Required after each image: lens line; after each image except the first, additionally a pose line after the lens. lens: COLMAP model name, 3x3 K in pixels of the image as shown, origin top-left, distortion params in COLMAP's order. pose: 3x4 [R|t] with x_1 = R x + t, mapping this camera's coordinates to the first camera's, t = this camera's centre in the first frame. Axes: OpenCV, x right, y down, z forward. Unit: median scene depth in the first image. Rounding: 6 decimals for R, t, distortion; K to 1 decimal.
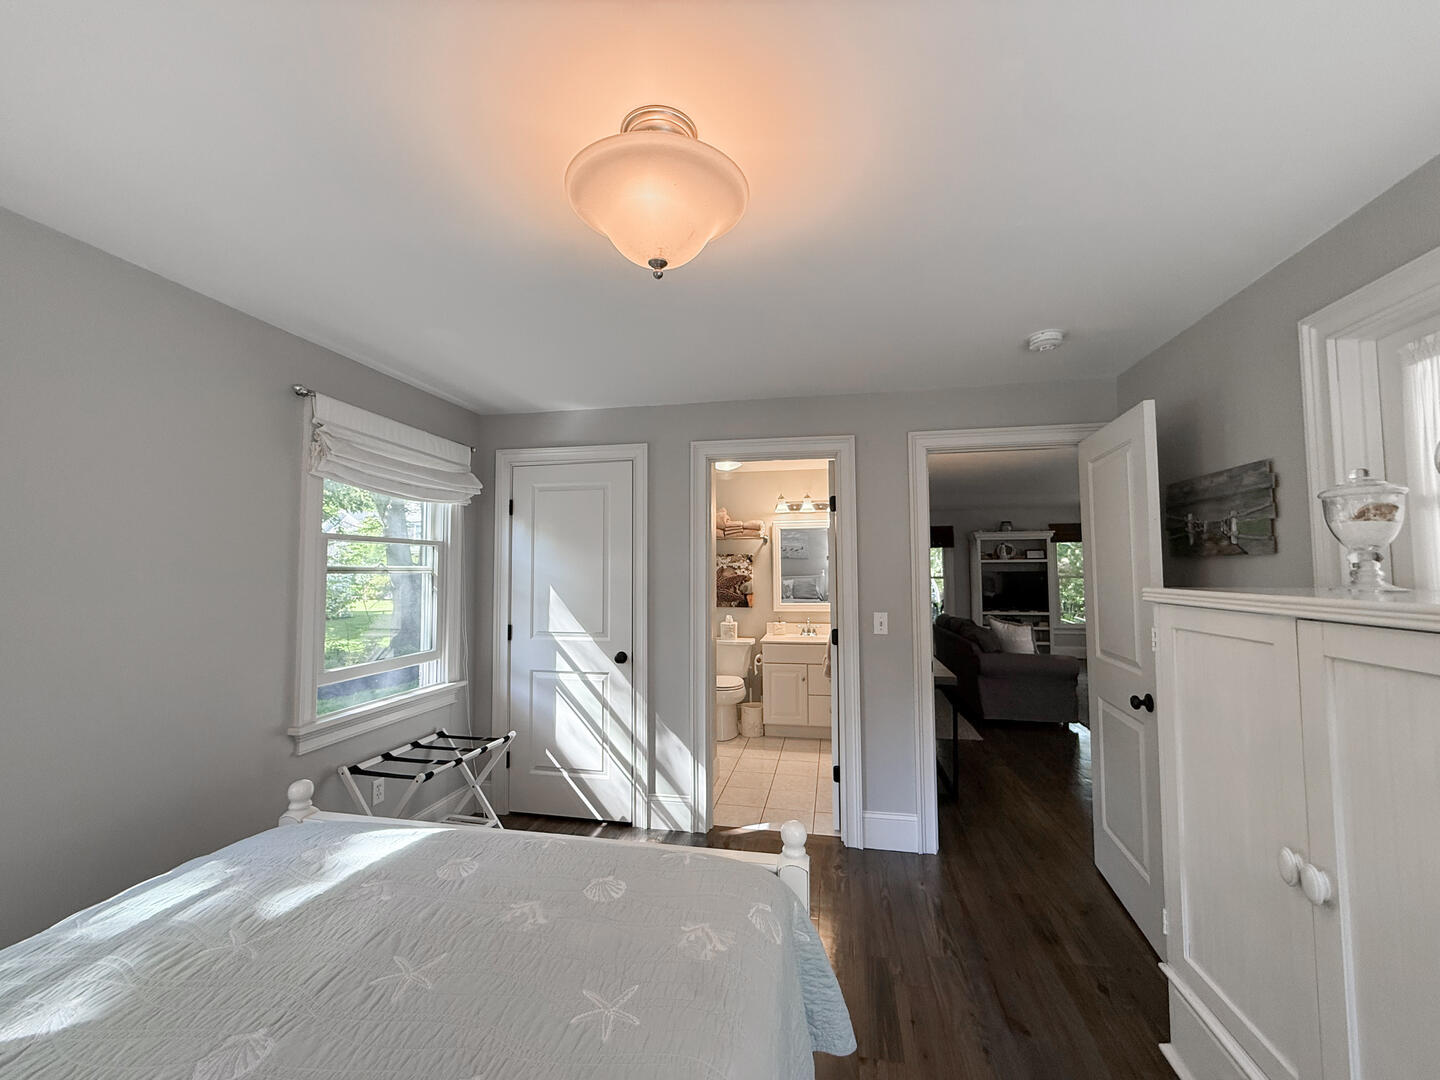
lens RADIAL K [[568.5, 0, 726.8], [0, 568.5, 537.4], [0, 0, 1]] dist [0.000618, -0.000009]
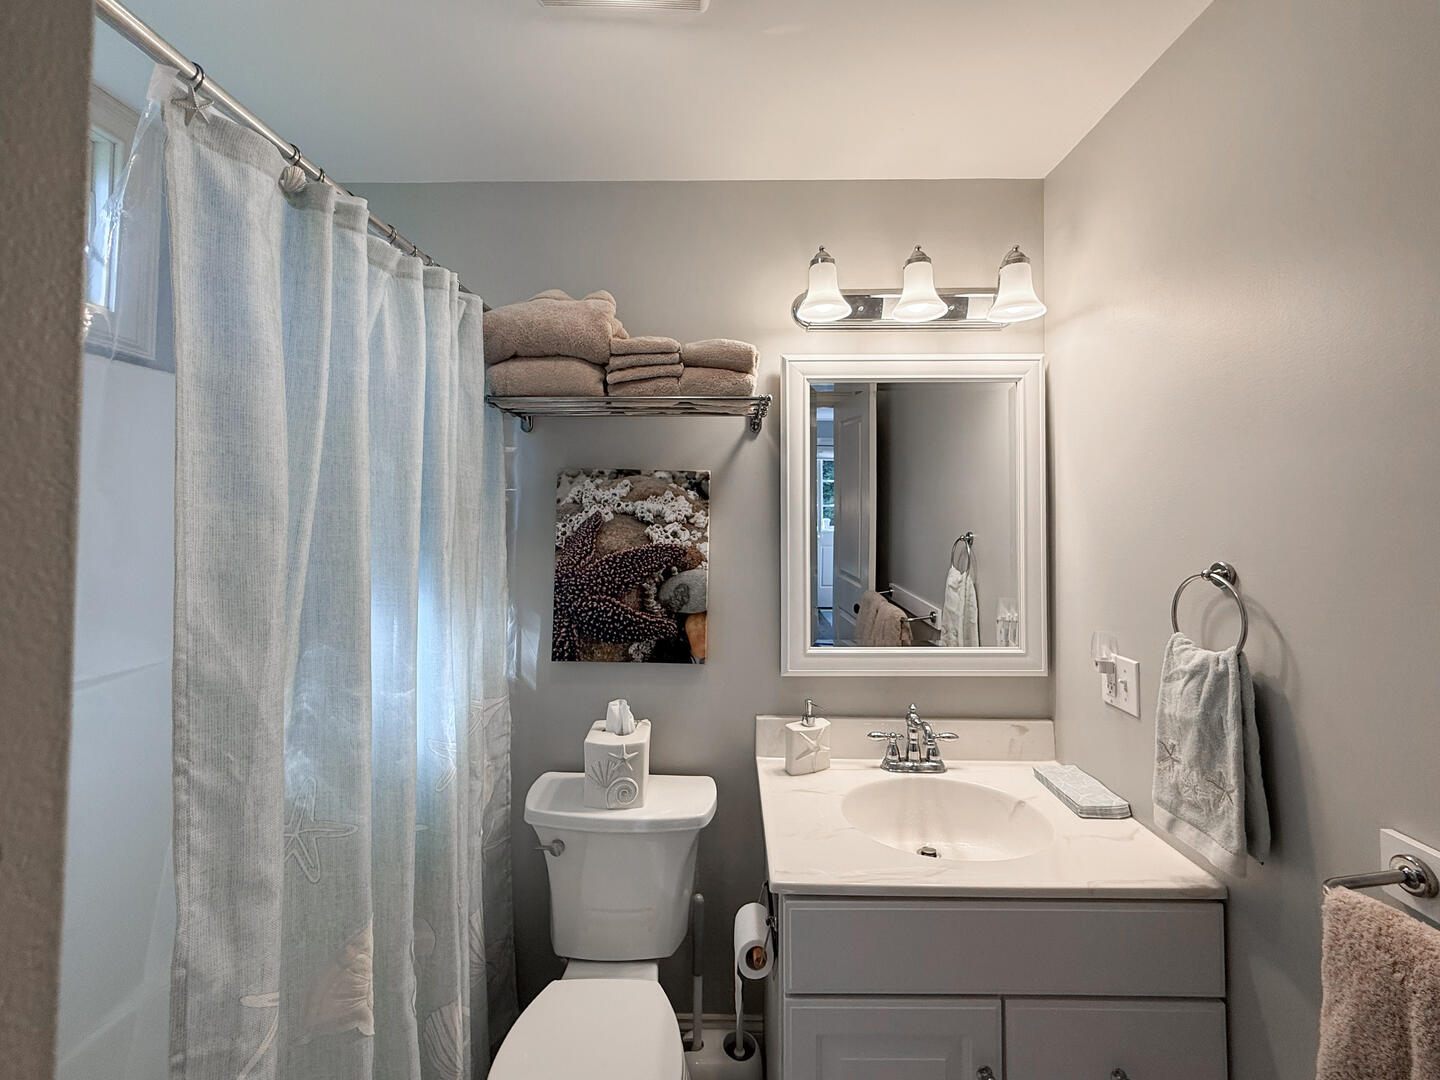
lens RADIAL K [[568.5, 0, 726.8], [0, 568.5, 537.4], [0, 0, 1]] dist [0.000618, -0.000009]
pose [[0.984798, 0.016999, 0.172870, 0.006451], [-0.027204, 0.998013, 0.056840, 0.046070], [-0.171560, -0.060678, 0.983303, 0.727322]]
